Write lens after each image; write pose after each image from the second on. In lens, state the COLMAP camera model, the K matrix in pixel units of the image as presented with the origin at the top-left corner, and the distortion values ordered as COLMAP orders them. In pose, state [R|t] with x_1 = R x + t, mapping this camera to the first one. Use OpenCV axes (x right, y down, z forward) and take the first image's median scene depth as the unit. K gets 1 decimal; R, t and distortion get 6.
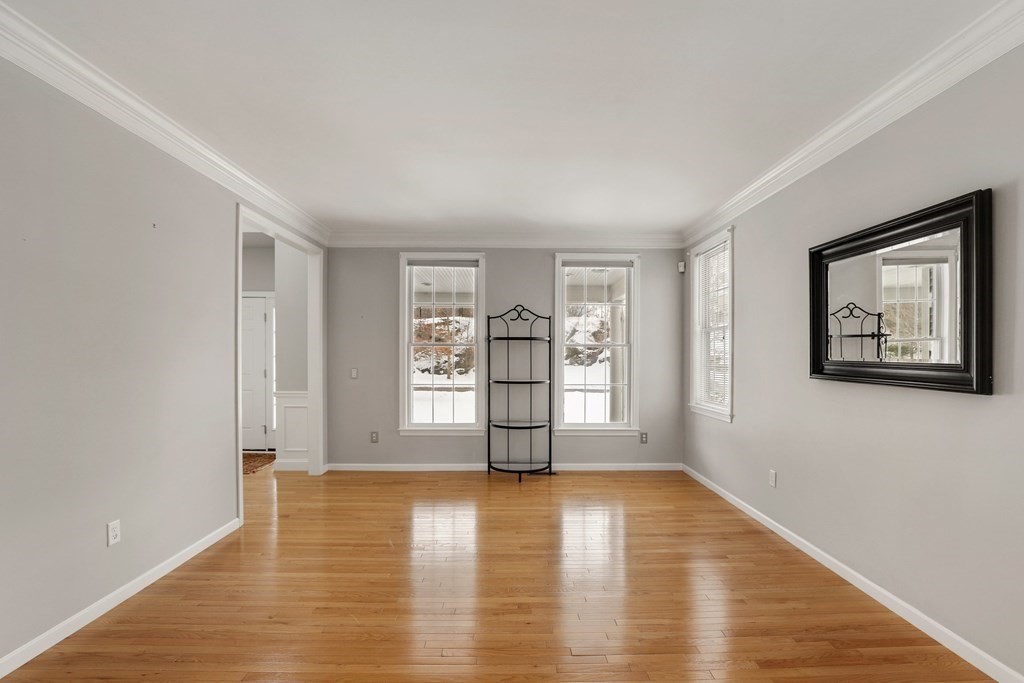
lens RADIAL K [[457.7, 0, 511.2], [0, 457.7, 347.3], [0, 0, 1]] dist [-0.001205, 0.000867]
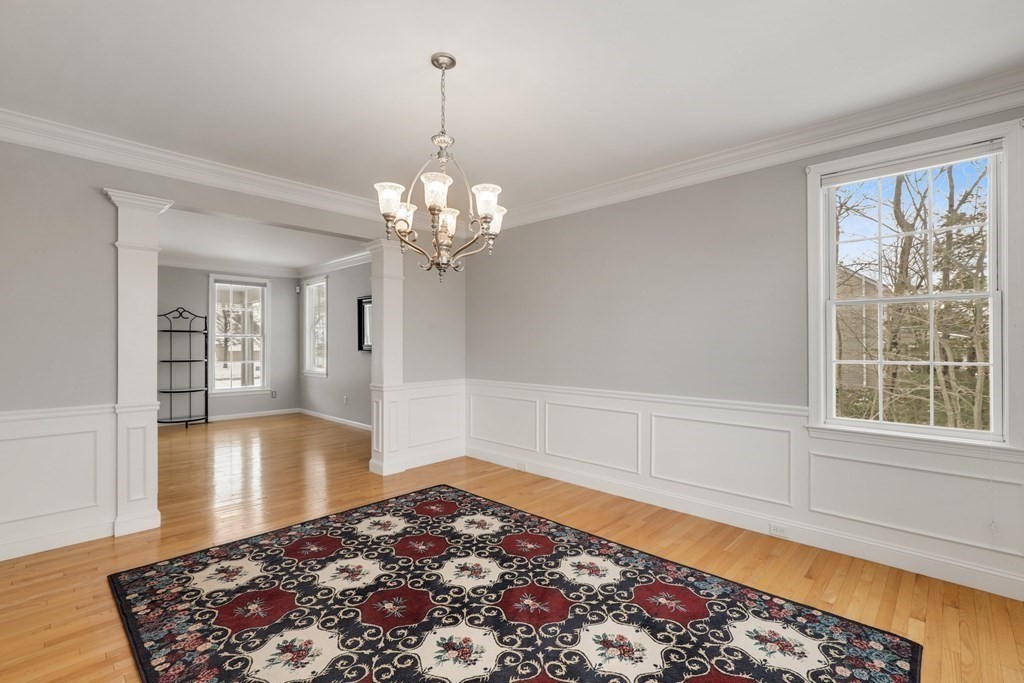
lens RADIAL K [[466.0, 0, 527.8], [0, 466.0, 350.4], [0, 0, 1]] dist [-0.004584, -0.000318]
pose [[0.672590, -0.009064, 0.739959, -0.324276], [-0.008830, 0.999756, 0.020272, 0.001765], [-0.739962, -0.020169, 0.672346, -0.769850]]
